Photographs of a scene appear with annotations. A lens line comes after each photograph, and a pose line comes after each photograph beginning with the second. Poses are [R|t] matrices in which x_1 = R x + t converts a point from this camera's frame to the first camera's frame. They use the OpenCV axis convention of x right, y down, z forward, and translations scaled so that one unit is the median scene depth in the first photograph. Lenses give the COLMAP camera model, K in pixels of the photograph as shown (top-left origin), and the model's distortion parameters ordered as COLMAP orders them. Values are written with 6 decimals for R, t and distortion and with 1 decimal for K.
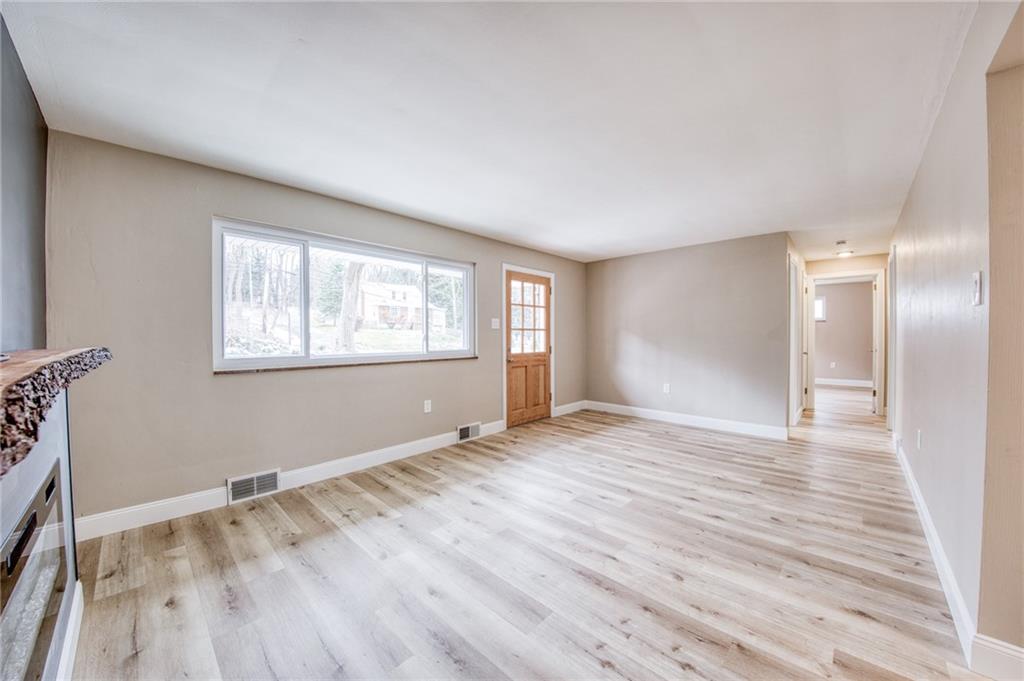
lens RADIAL K [[370.9, 0, 511.7], [0, 370.9, 339.2], [0, 0, 1]] dist [-0.007707, -0.006460]
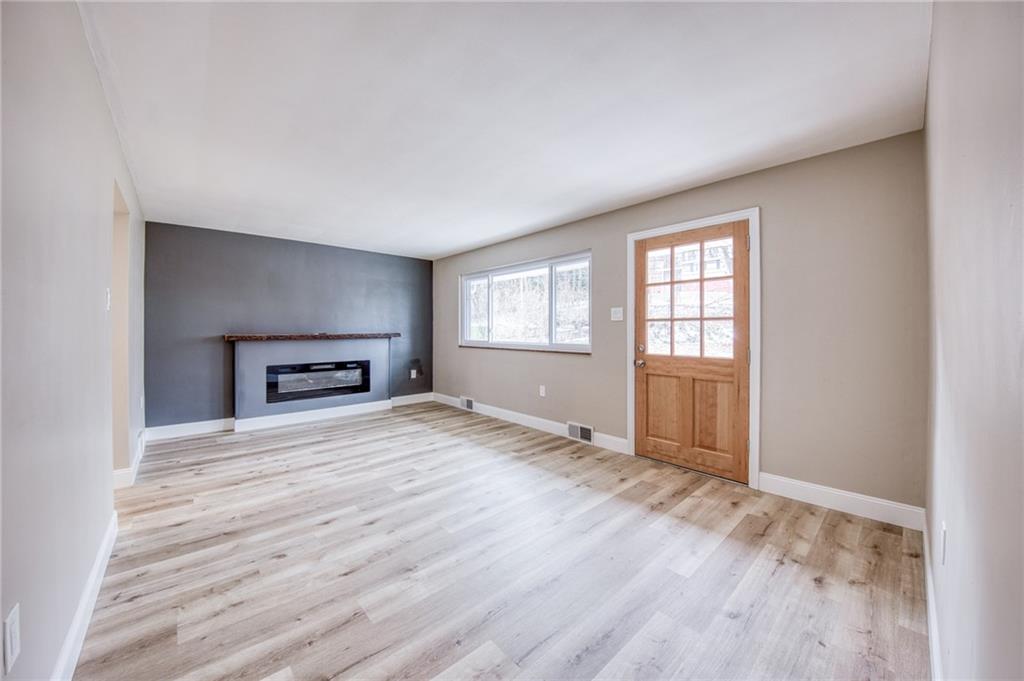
lens RADIAL K [[370.9, 0, 501.7], [0, 370.9, 344.9], [0, 0, 1]] dist [-0.007707, -0.006460]
pose [[-0.100109, 0.046779, -0.993876, 1.077956], [-0.006134, 0.998846, 0.047631, -0.018980], [0.994958, 0.010864, -0.099707, 1.155381]]
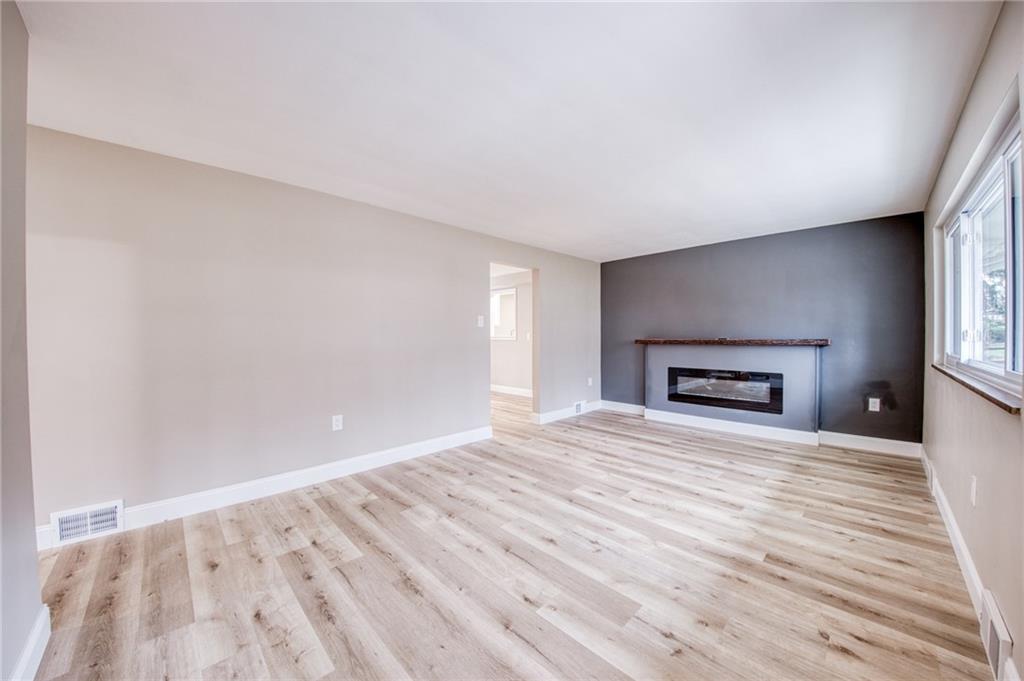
lens RADIAL K [[370.9, 0, 511.8], [0, 370.9, 334.4], [0, 0, 1]] dist [-0.007707, -0.006460]
pose [[-0.999095, 0.004583, 0.042289, 0.374216], [0.004997, 0.999941, 0.009682, -0.020640], [-0.042242, 0.009884, -0.999059, 1.711388]]
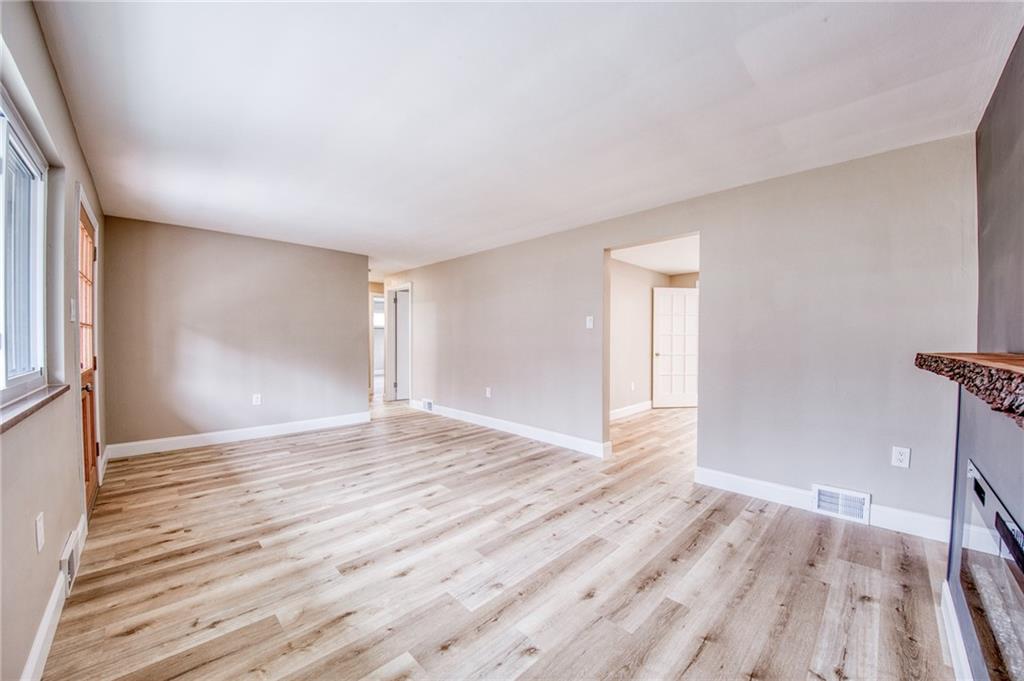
lens RADIAL K [[370.9, 0, 504.6], [0, 370.9, 332.9], [0, 0, 1]] dist [-0.007707, -0.006460]
pose [[0.051350, 0.015285, 0.998564, -0.649130], [0.008032, 0.999844, -0.015718, -0.002282], [-0.998648, 0.008827, 0.051219, 0.621421]]
